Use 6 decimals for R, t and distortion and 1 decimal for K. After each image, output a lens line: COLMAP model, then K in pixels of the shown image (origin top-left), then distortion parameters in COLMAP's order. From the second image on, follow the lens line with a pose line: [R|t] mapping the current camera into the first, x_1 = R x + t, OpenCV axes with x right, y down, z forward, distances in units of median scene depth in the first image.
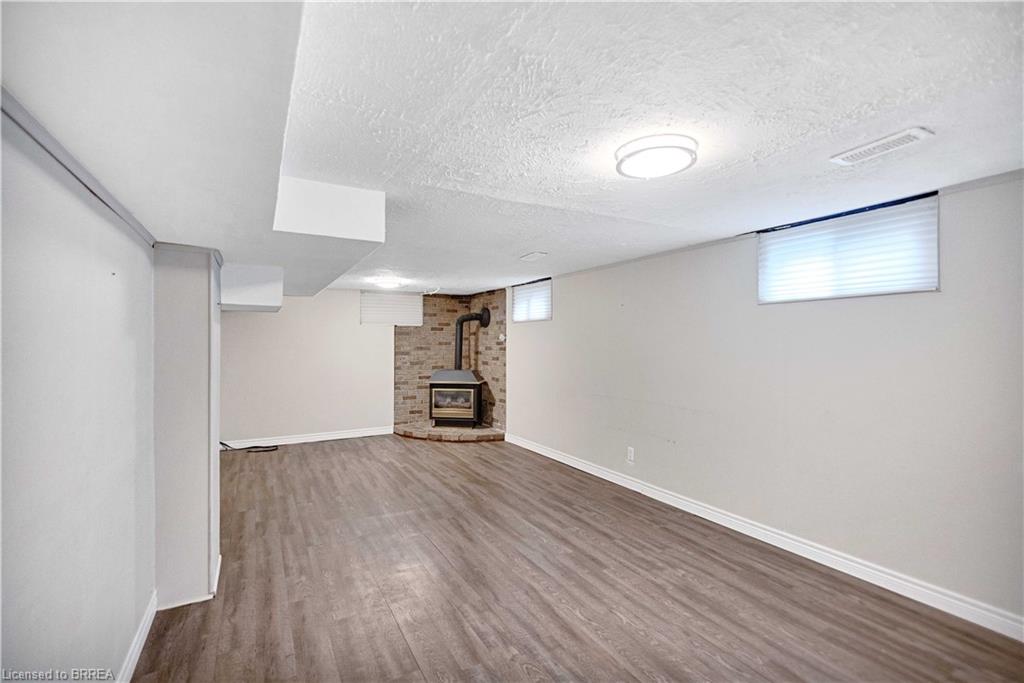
lens RADIAL K [[450.1, 0, 507.9], [0, 450.1, 337.4], [0, 0, 1]] dist [-0.001663, -0.000162]
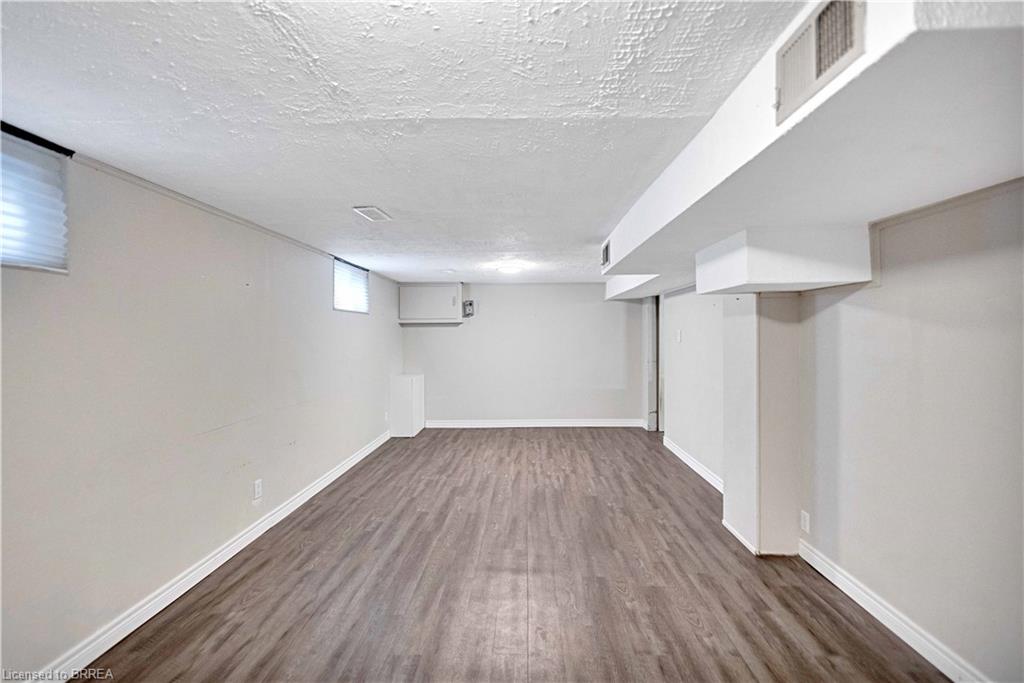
lens RADIAL K [[445.8, 0, 513.7], [0, 445.8, 338.1], [0, 0, 1]] dist [-0.003078, -0.000485]
pose [[-0.854474, 0.004447, 0.519475, -0.461347], [0.003786, 0.999990, -0.002333, 0.015084], [-0.519480, -0.000026, -0.854483, 1.393875]]
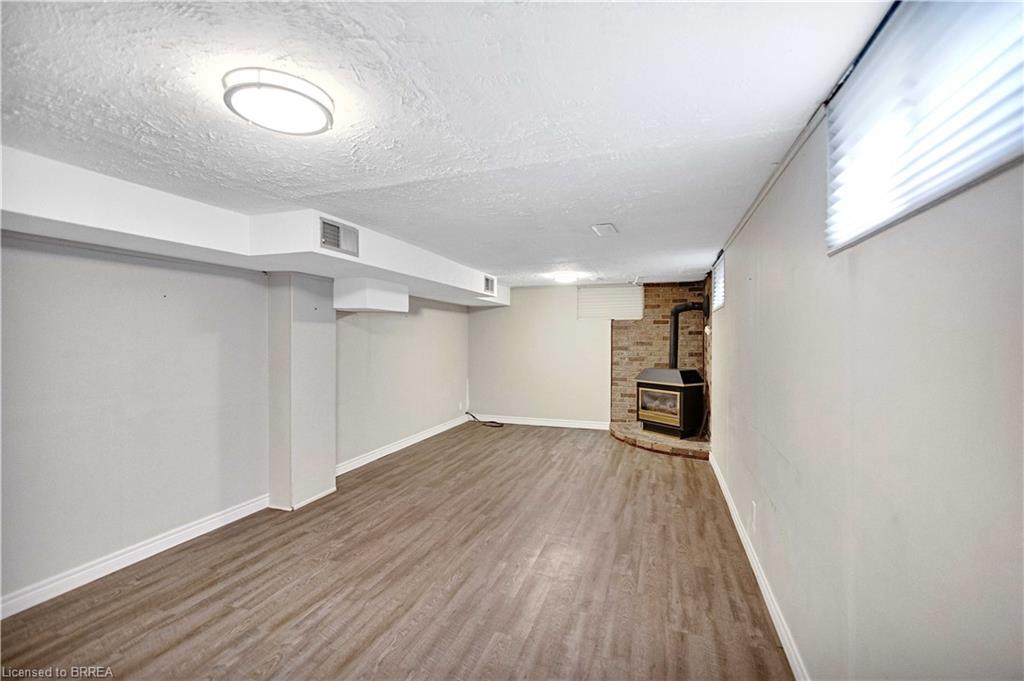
lens RADIAL K [[440.8, 0, 515.7], [0, 440.8, 336.8], [0, 0, 1]] dist [-0.003360, -0.000345]
pose [[0.668678, 0.001888, -0.743549, 0.505481], [0.005626, 0.999955, 0.007599, 0.003735], [0.743530, -0.009265, 0.668638, 0.333451]]
